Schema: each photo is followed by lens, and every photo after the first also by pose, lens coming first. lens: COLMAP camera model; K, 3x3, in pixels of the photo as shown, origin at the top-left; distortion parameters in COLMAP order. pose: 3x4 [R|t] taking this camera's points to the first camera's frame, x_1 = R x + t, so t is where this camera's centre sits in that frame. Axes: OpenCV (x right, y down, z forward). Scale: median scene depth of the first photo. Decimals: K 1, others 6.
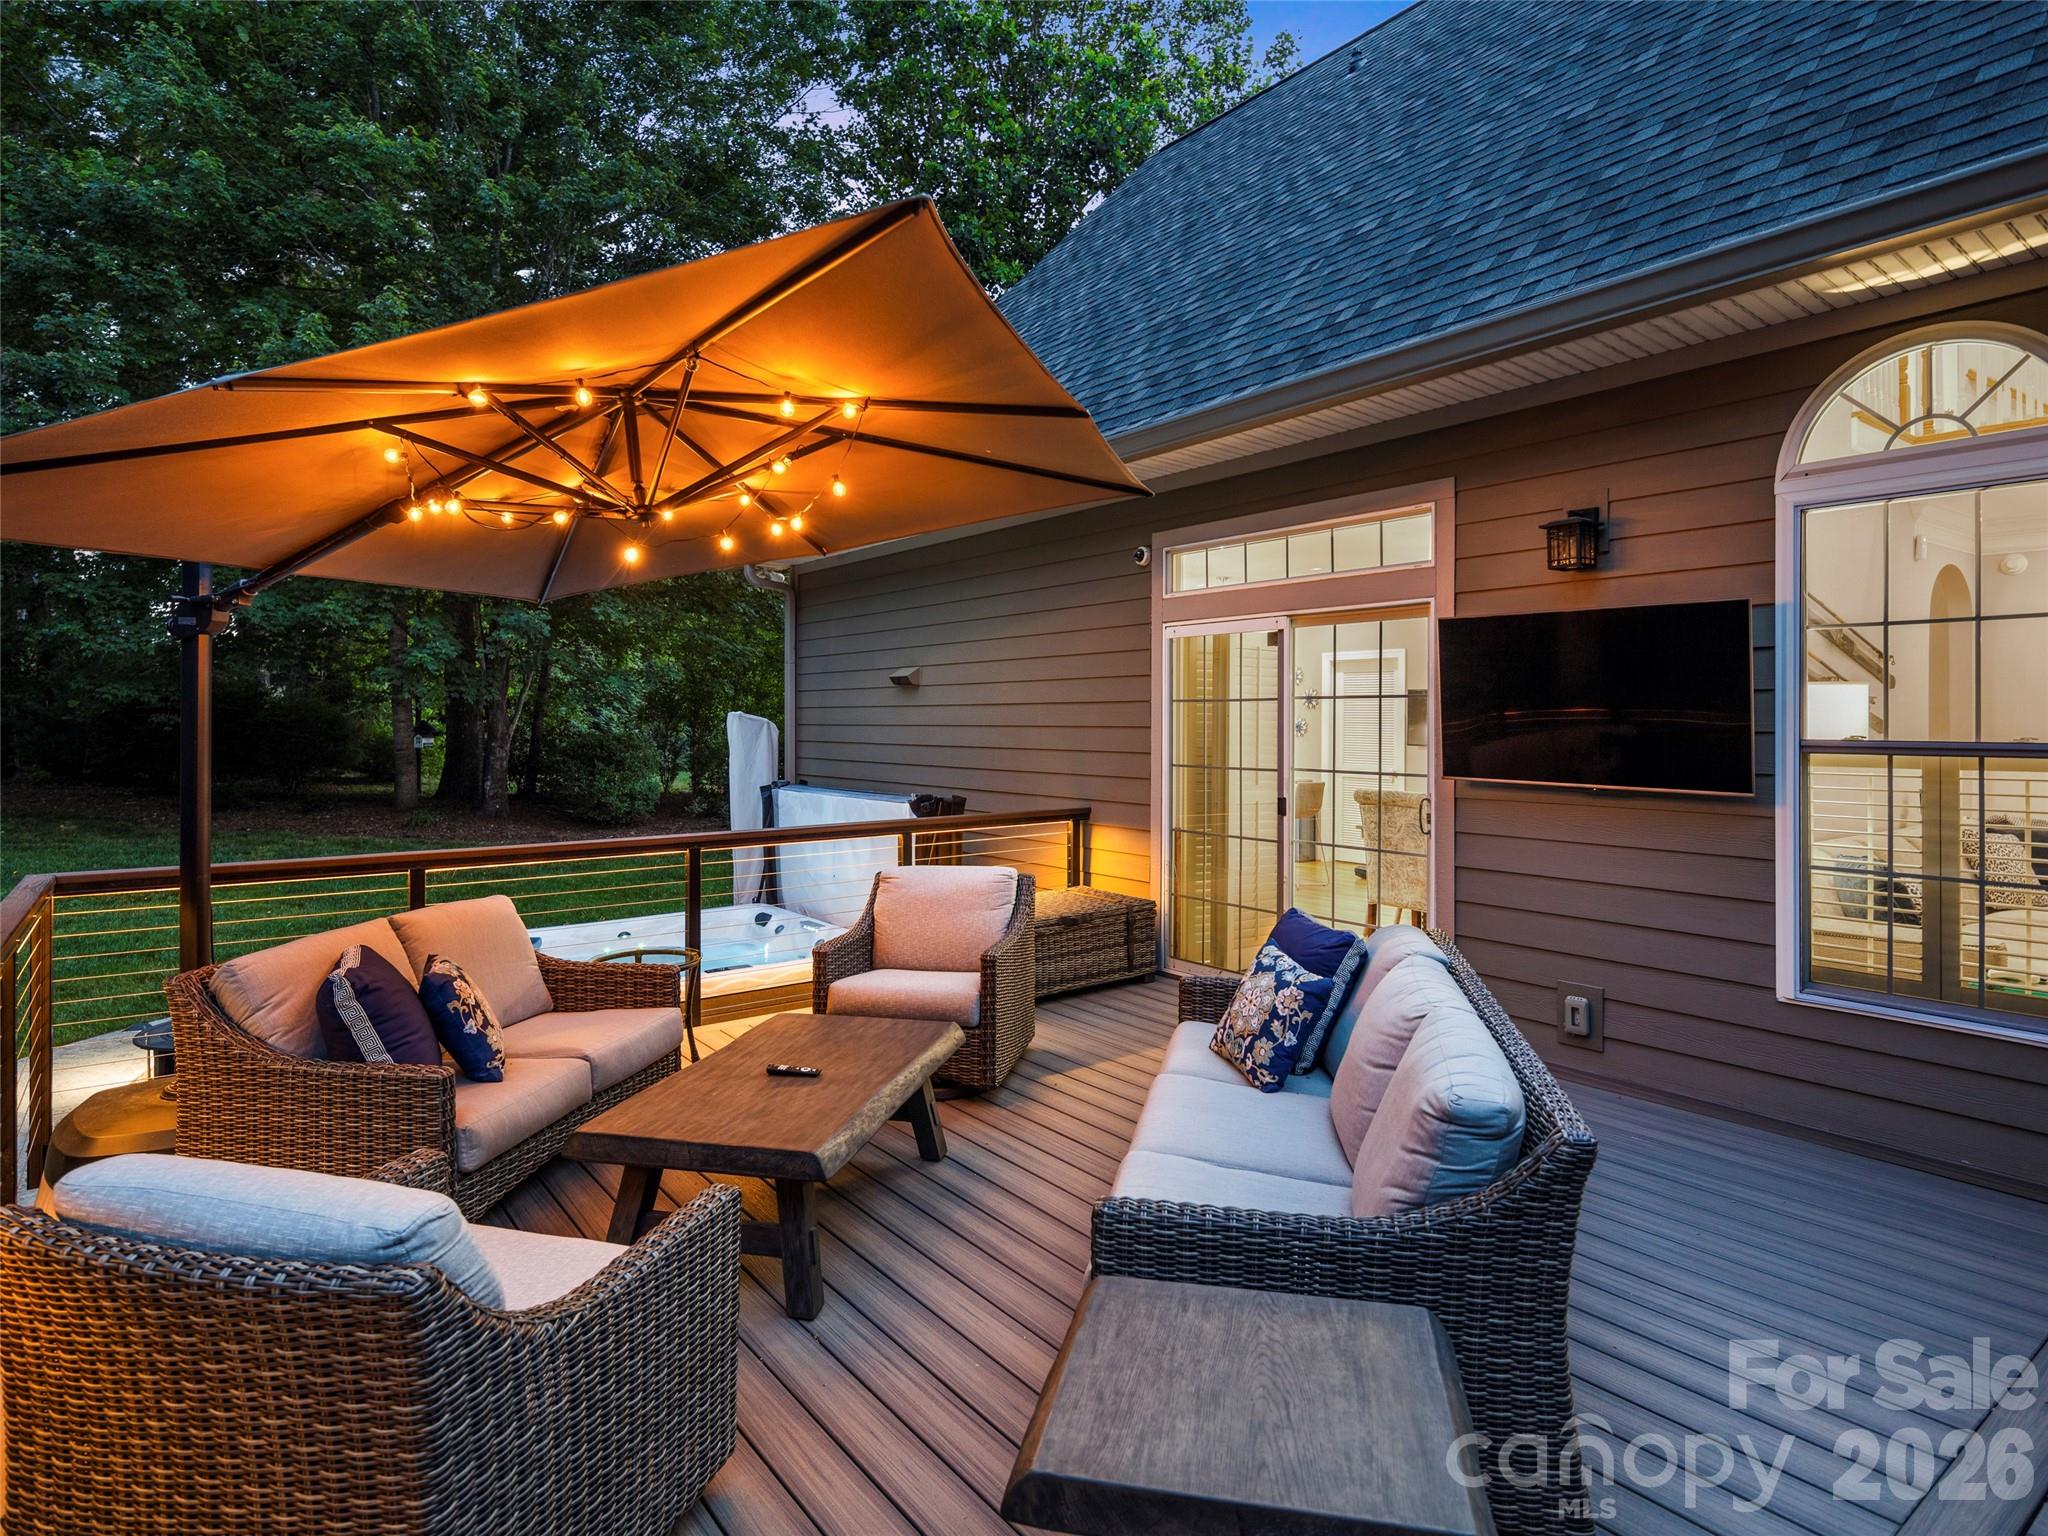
lens RADIAL K [[1129.8, 0, 1024.0], [0, 1129.8, 768.0], [0, 0, 1]] dist [-0.000774, 0.000531]
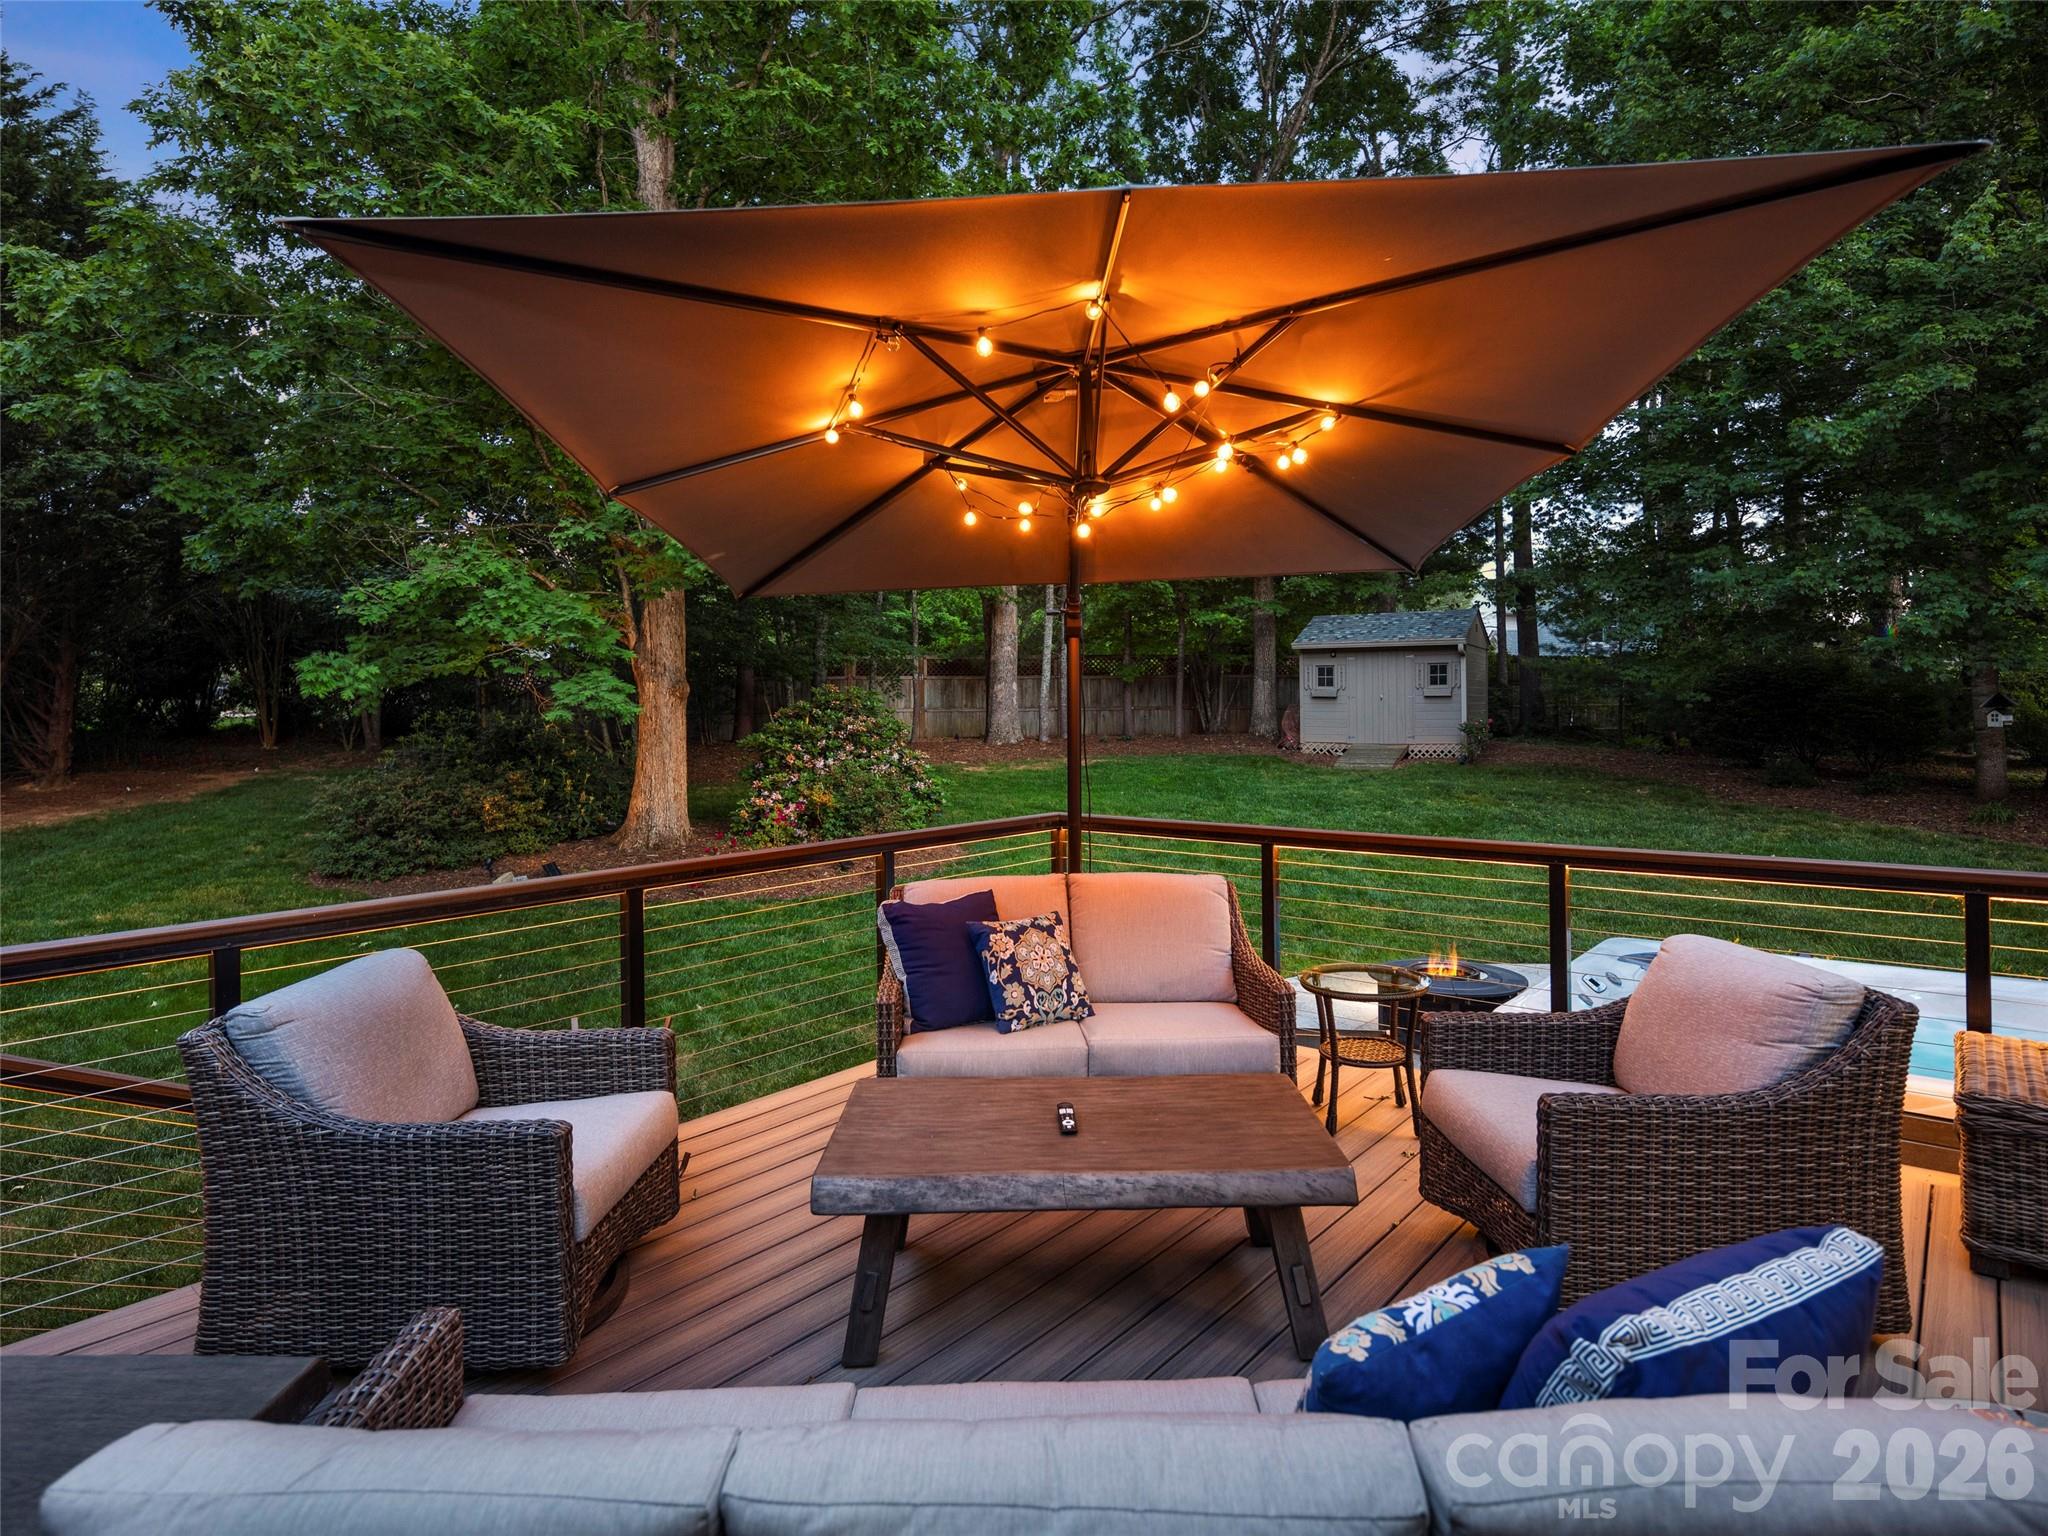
lens RADIAL K [[1117.3, 0, 1022.4], [0, 1117.3, 797.3], [0, 0, 1]] dist [0.002790, -0.001744]
pose [[0.225409, 0.069435, -0.971787, 0.558855], [-0.024261, 0.997548, 0.065648, -0.017170], [0.973962, 0.008779, 0.226541, 0.779355]]
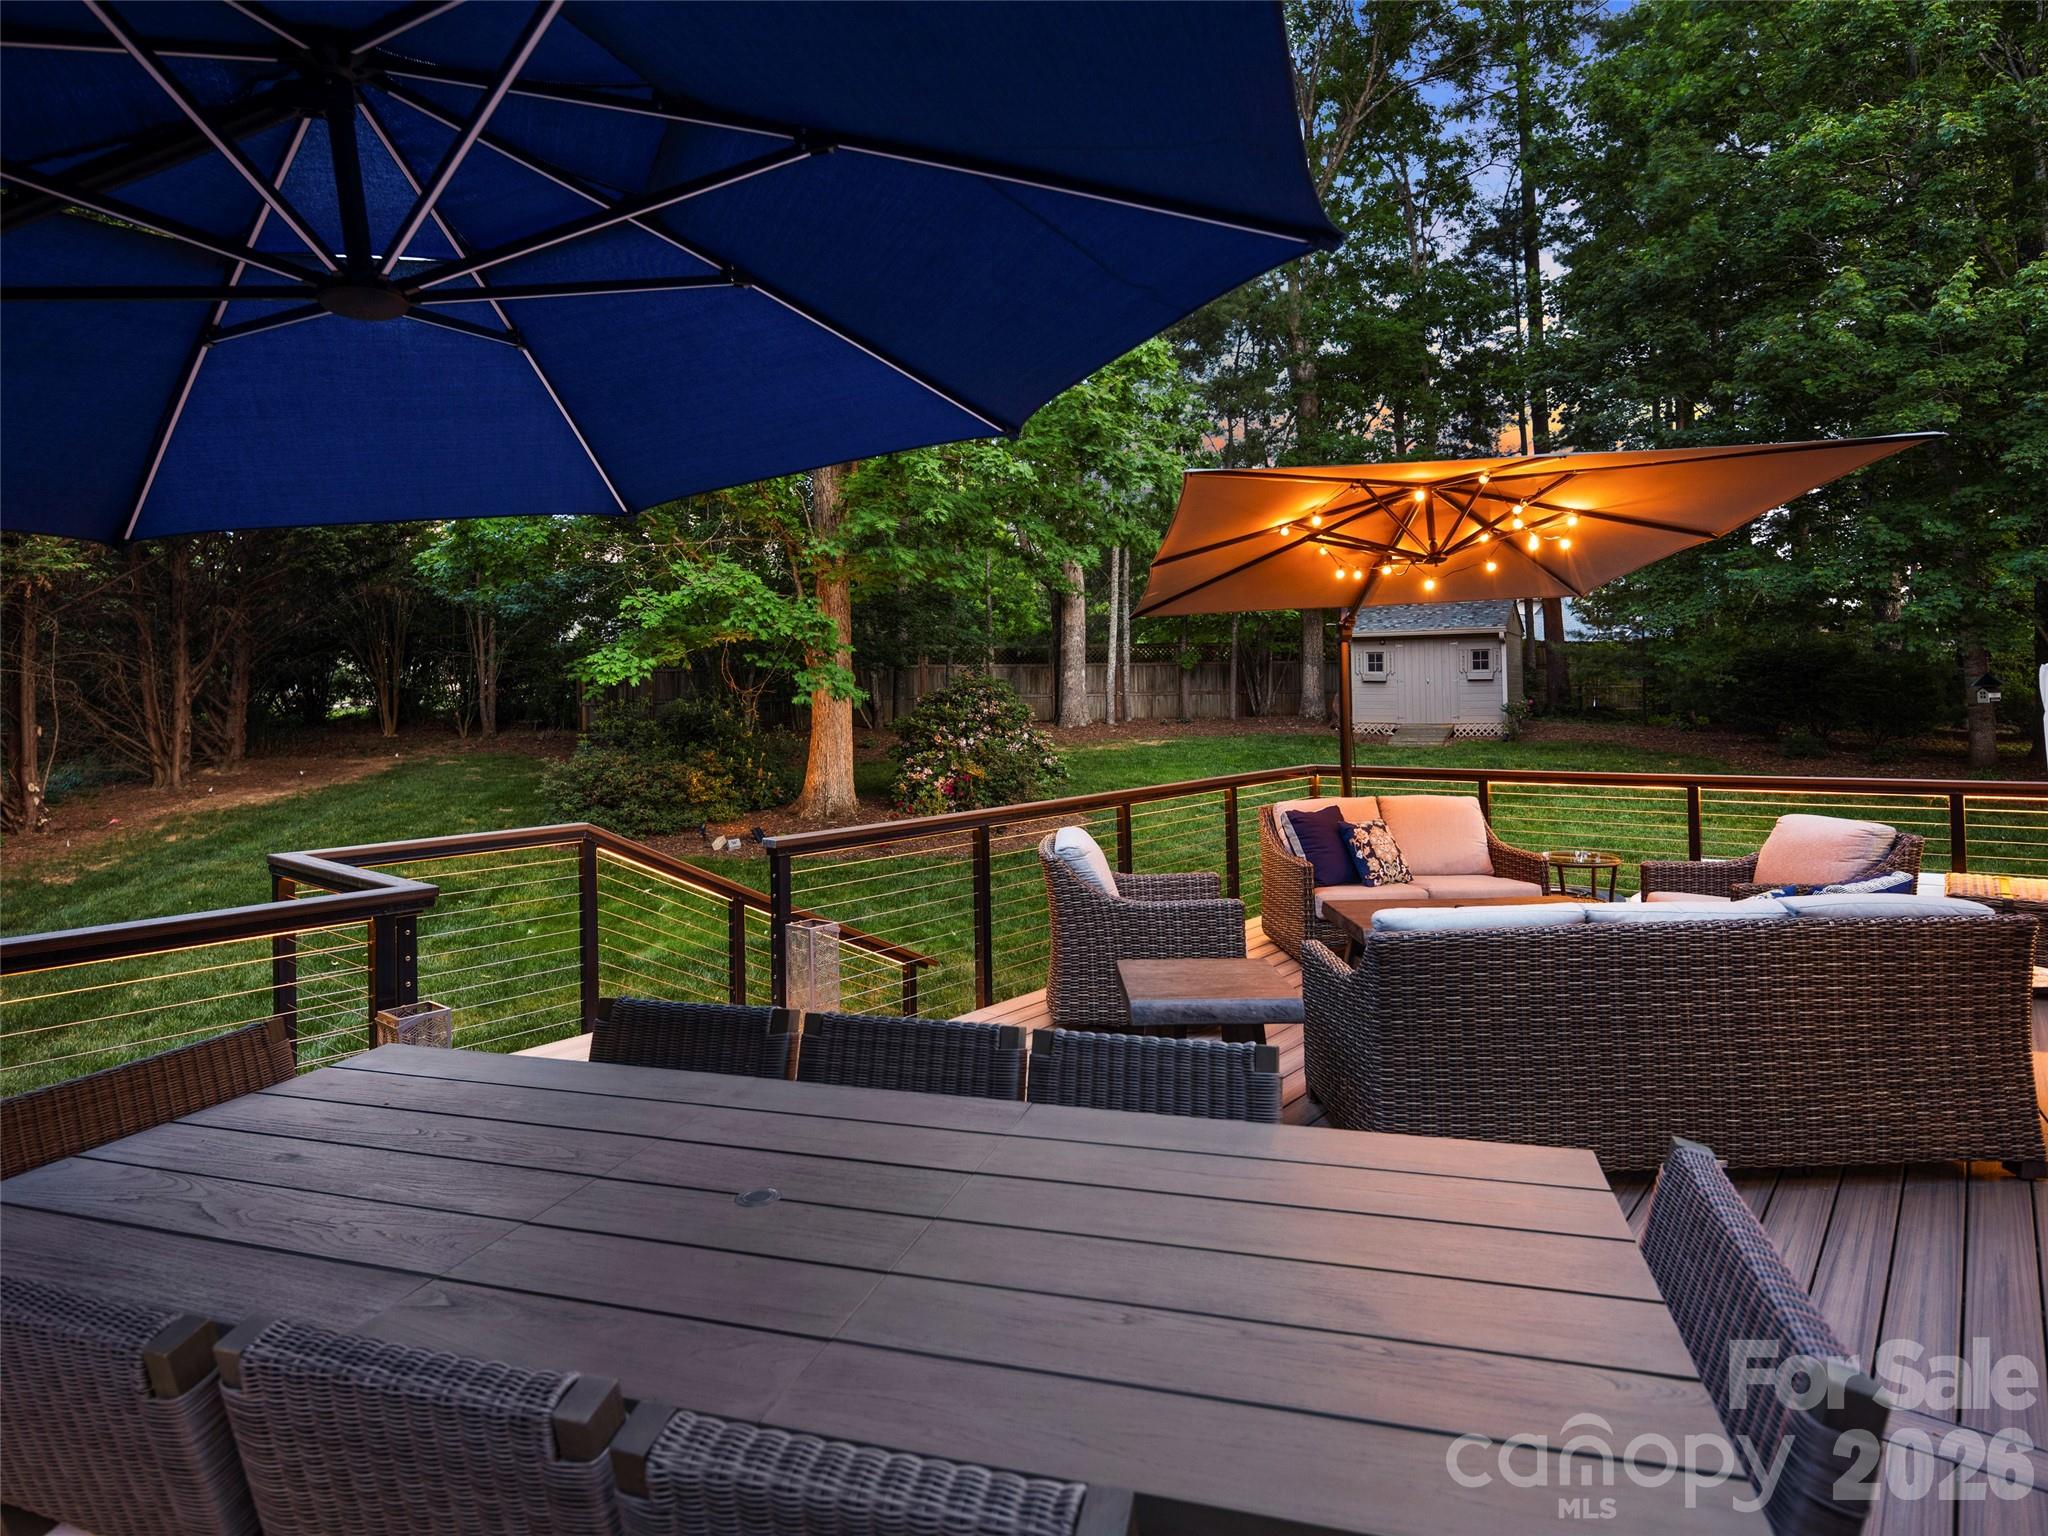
lens RADIAL K [[1129.8, 0, 1024.0], [0, 1129.8, 768.0], [0, 0, 1]] dist [-0.000774, 0.000531]
pose [[0.231306, 0.053299, -0.971420, 1.162674], [-0.016800, 0.998568, 0.050788, 0.013249], [0.972736, 0.004573, 0.231870, 0.009075]]
